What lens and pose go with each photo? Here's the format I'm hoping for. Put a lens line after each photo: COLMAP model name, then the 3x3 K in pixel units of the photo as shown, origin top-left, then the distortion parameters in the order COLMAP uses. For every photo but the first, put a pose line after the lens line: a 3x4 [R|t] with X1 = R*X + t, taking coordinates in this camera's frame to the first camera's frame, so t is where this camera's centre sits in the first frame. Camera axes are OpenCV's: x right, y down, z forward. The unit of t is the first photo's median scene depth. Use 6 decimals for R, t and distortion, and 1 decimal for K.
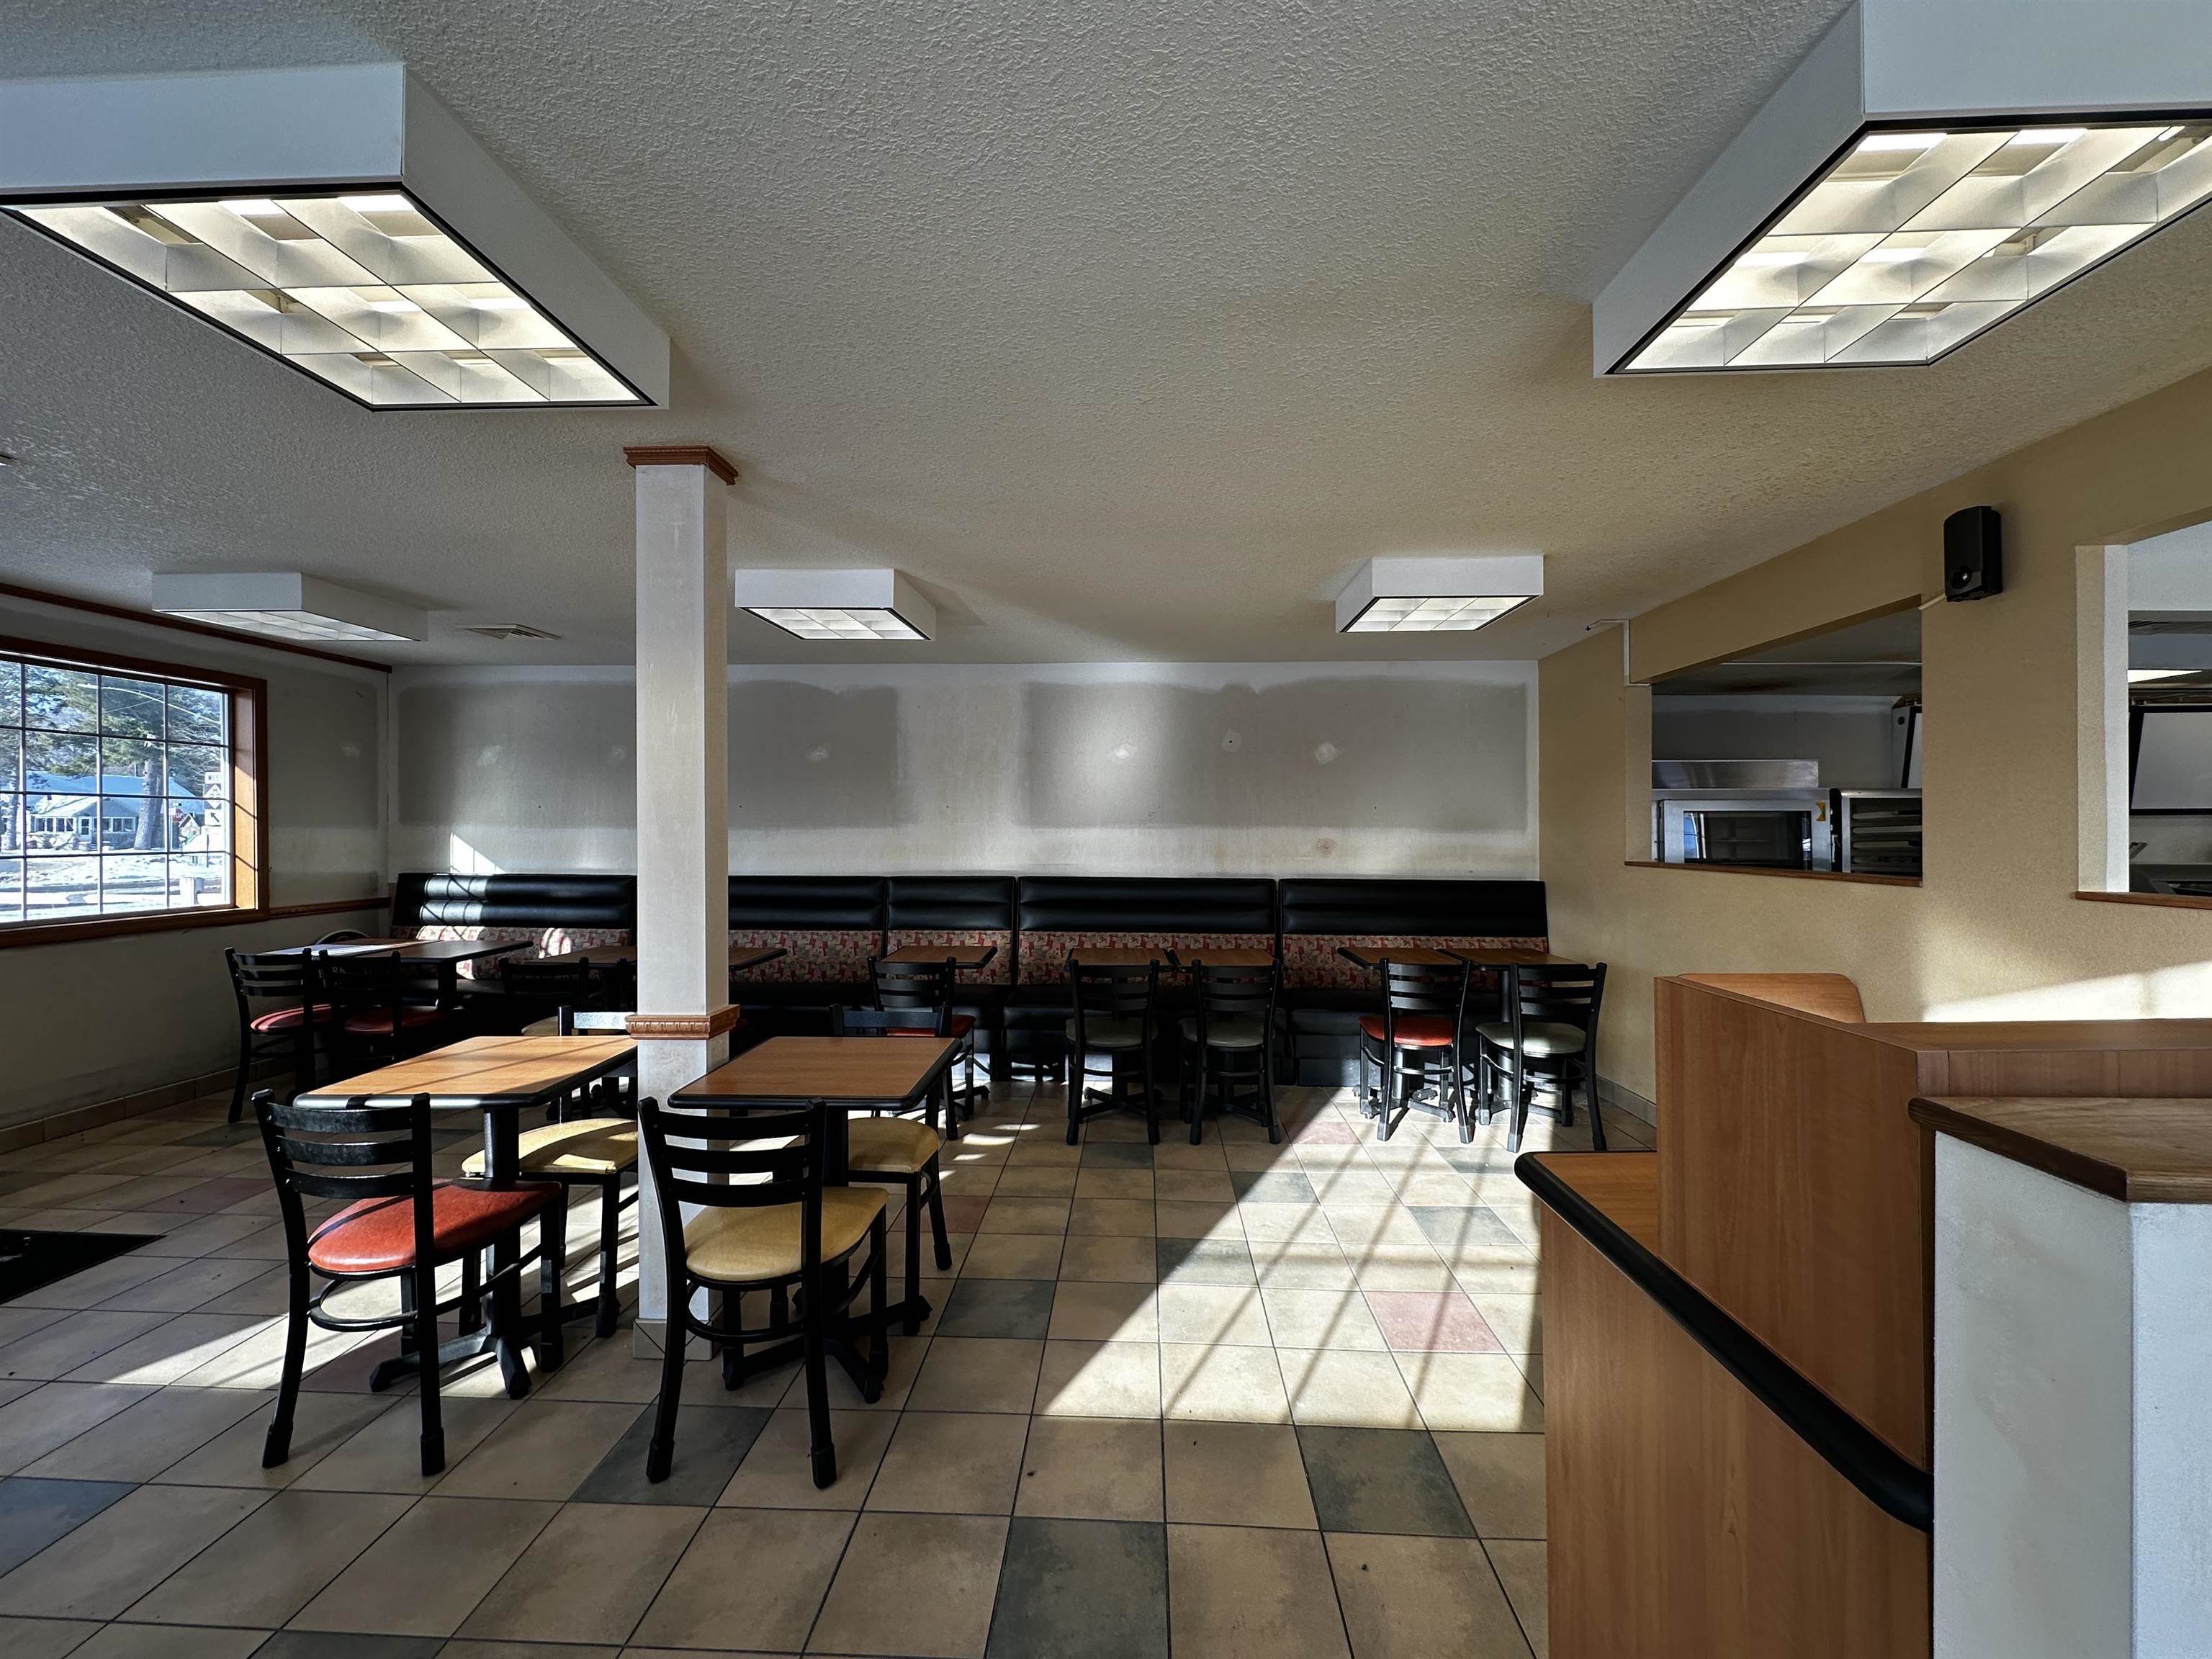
lens RADIAL K [[875.1, 0, 1104.2], [0, 875.1, 829.9], [0, 0, 1]] dist [-0.004002, 0.000505]
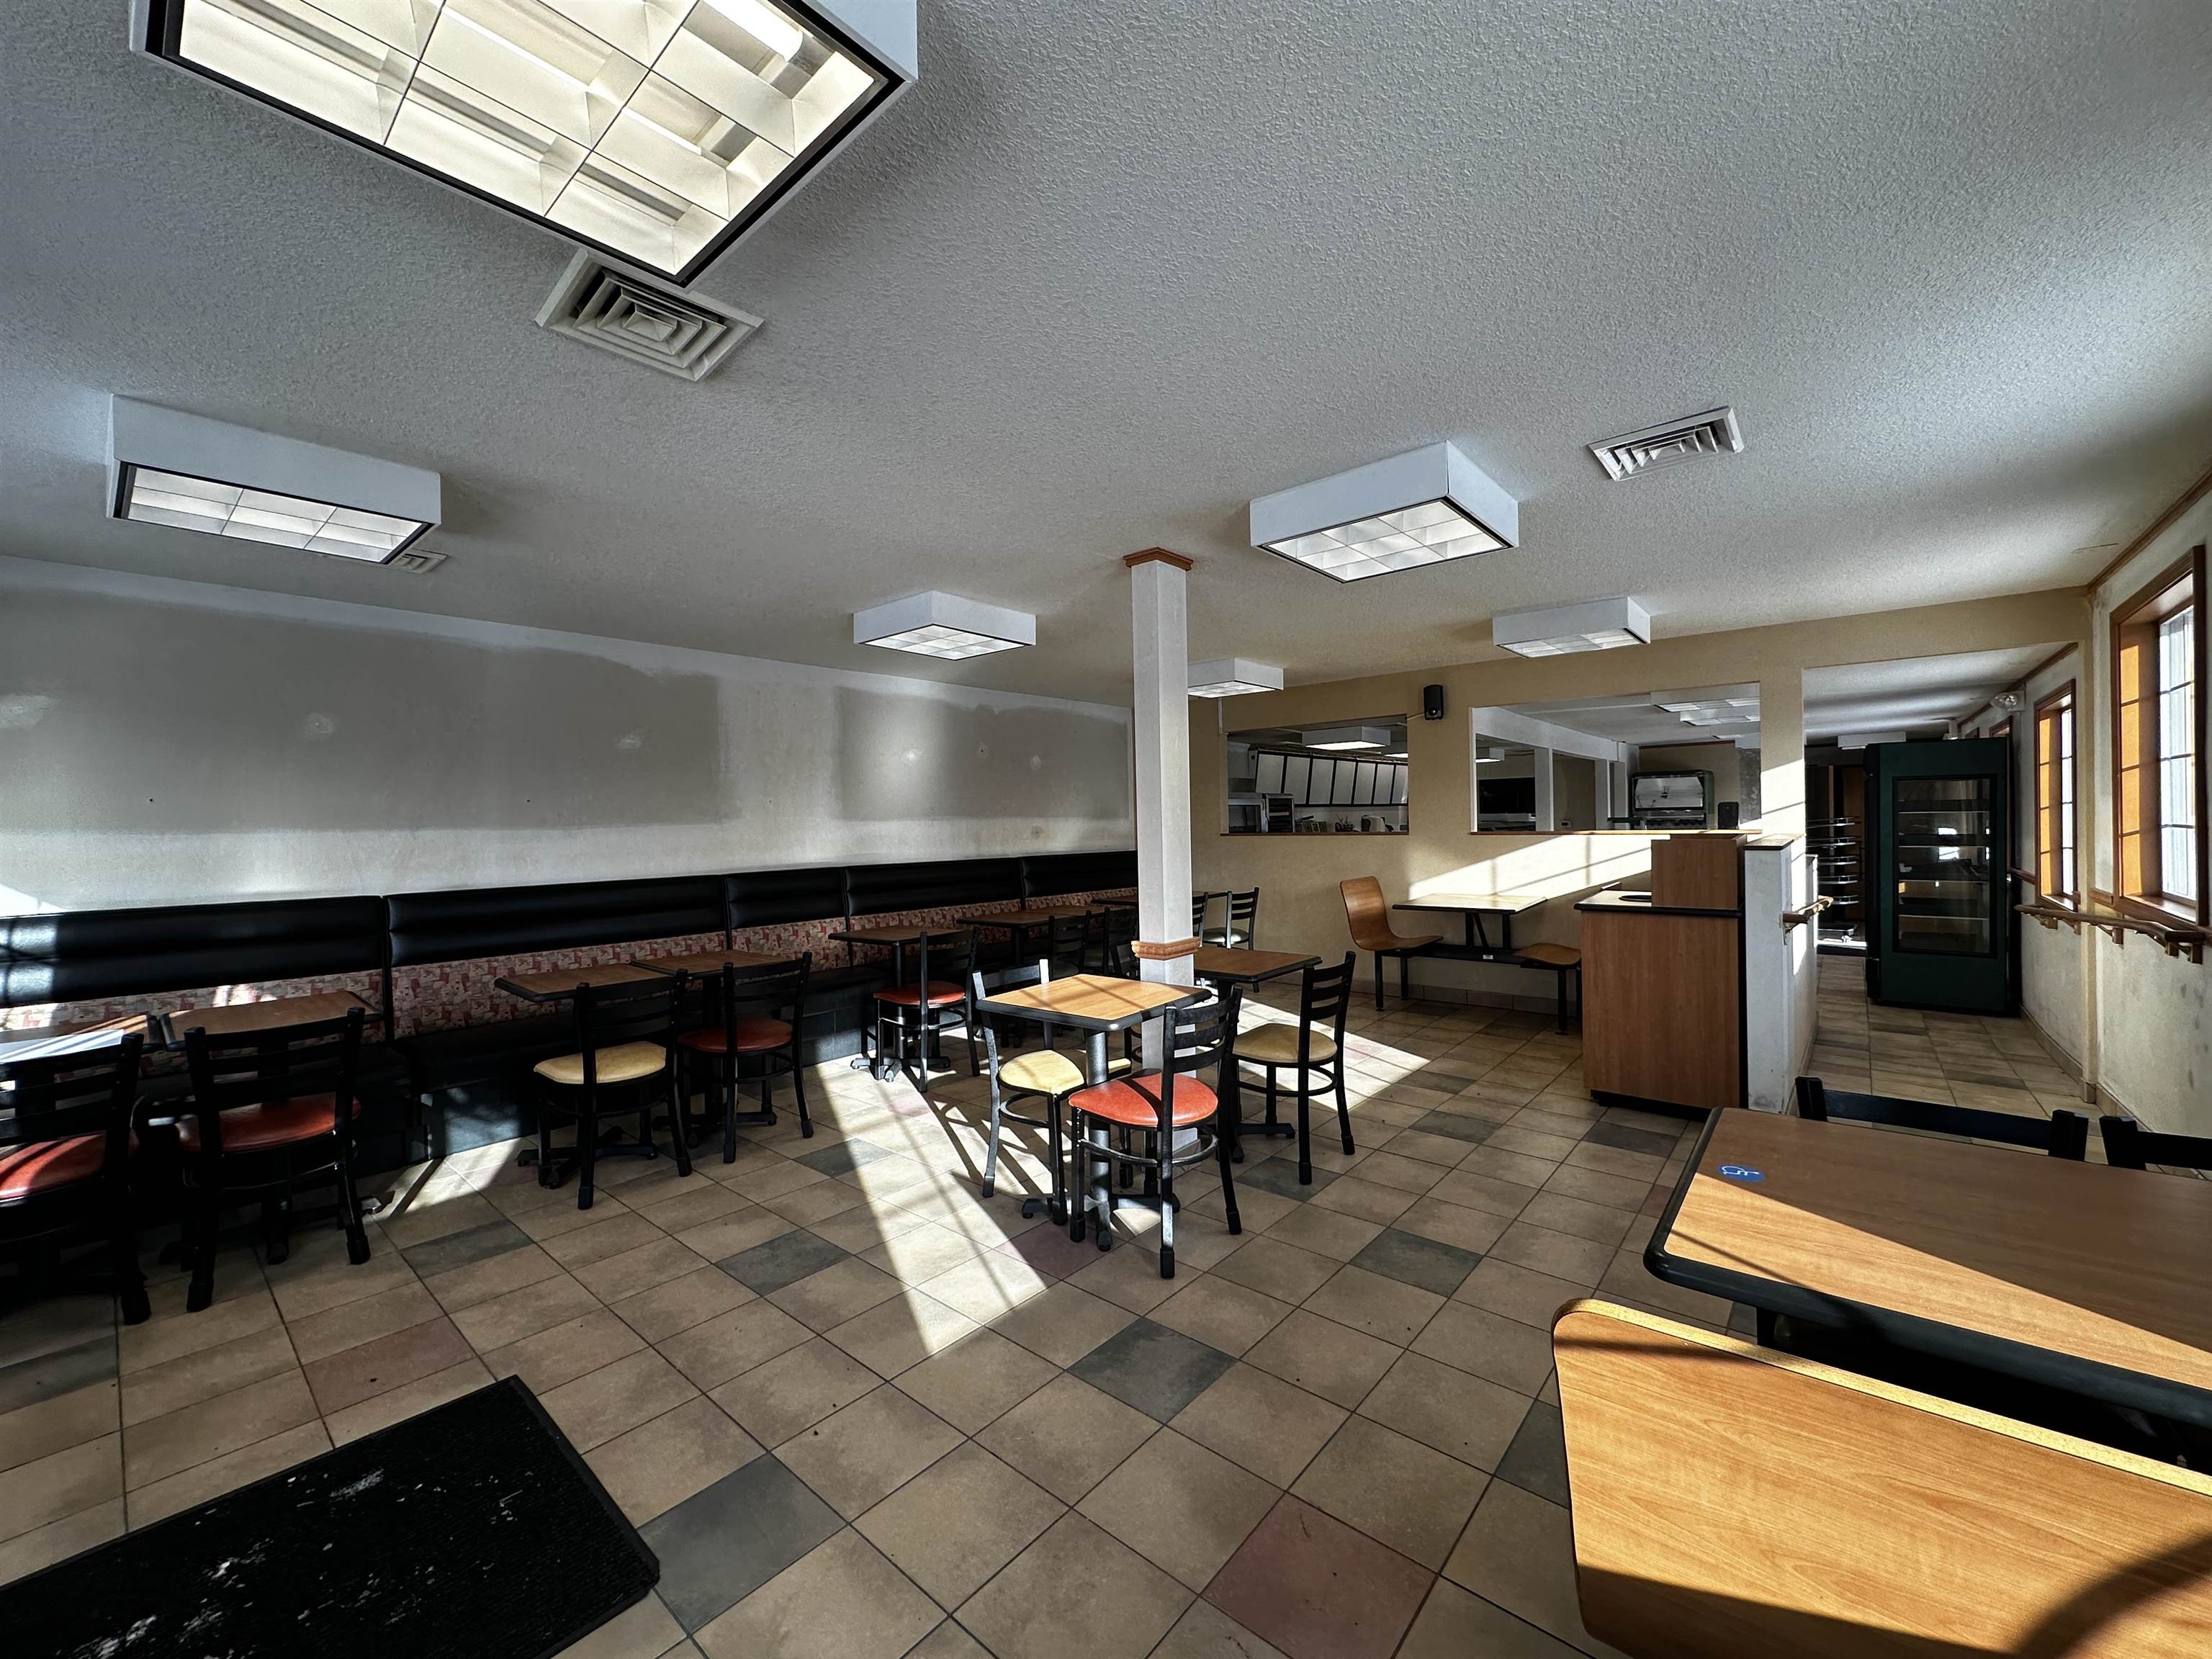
lens RADIAL K [[875.1, 0, 1104.2], [0, 875.1, 829.9], [0, 0, 1]] dist [-0.004002, 0.000505]
pose [[0.620302, -0.022487, 0.784041, -0.990292], [0.022225, 0.999691, 0.011089, 0.004327], [-0.784048, 0.010547, 0.620610, 0.105594]]
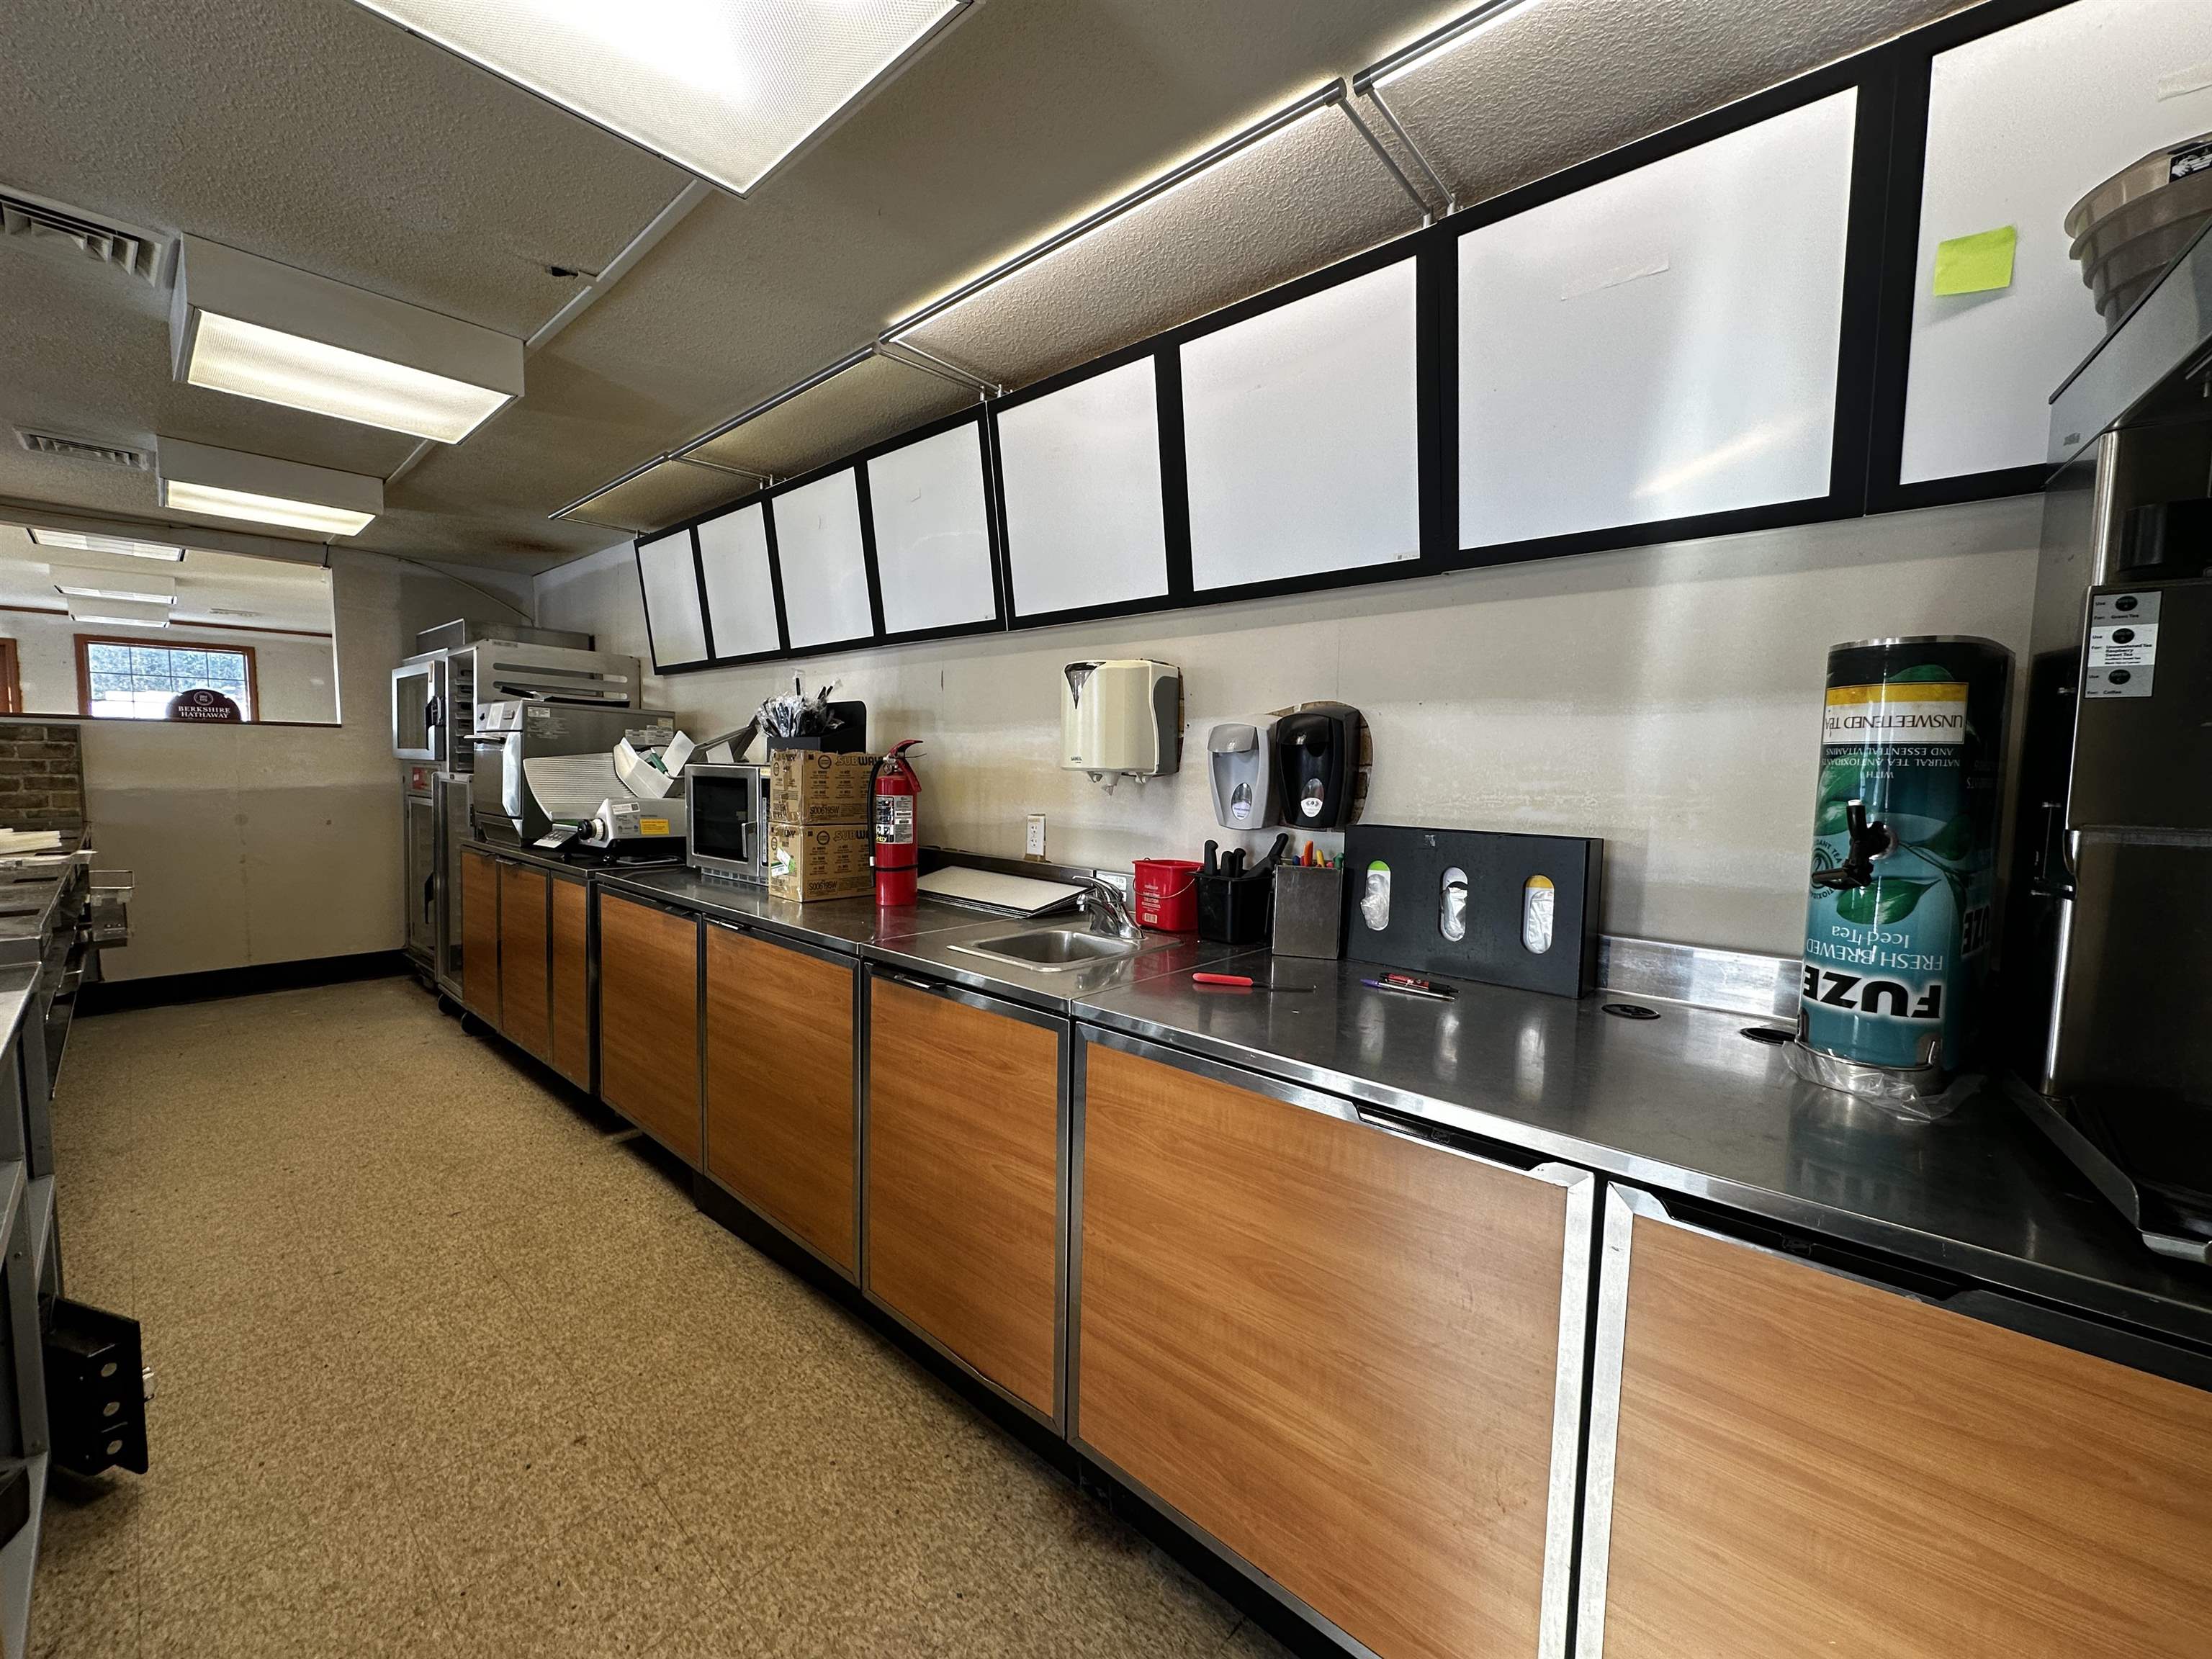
lens RADIAL K [[875.1, 0, 1104.2], [0, 875.1, 829.9], [0, 0, 1]] dist [-0.004002, 0.000505]
pose [[0.774153, 0.066080, -0.629540, 2.271907], [-0.020865, 0.996660, 0.078958, 0.060657], [0.632654, -0.047991, 0.772946, 0.795962]]
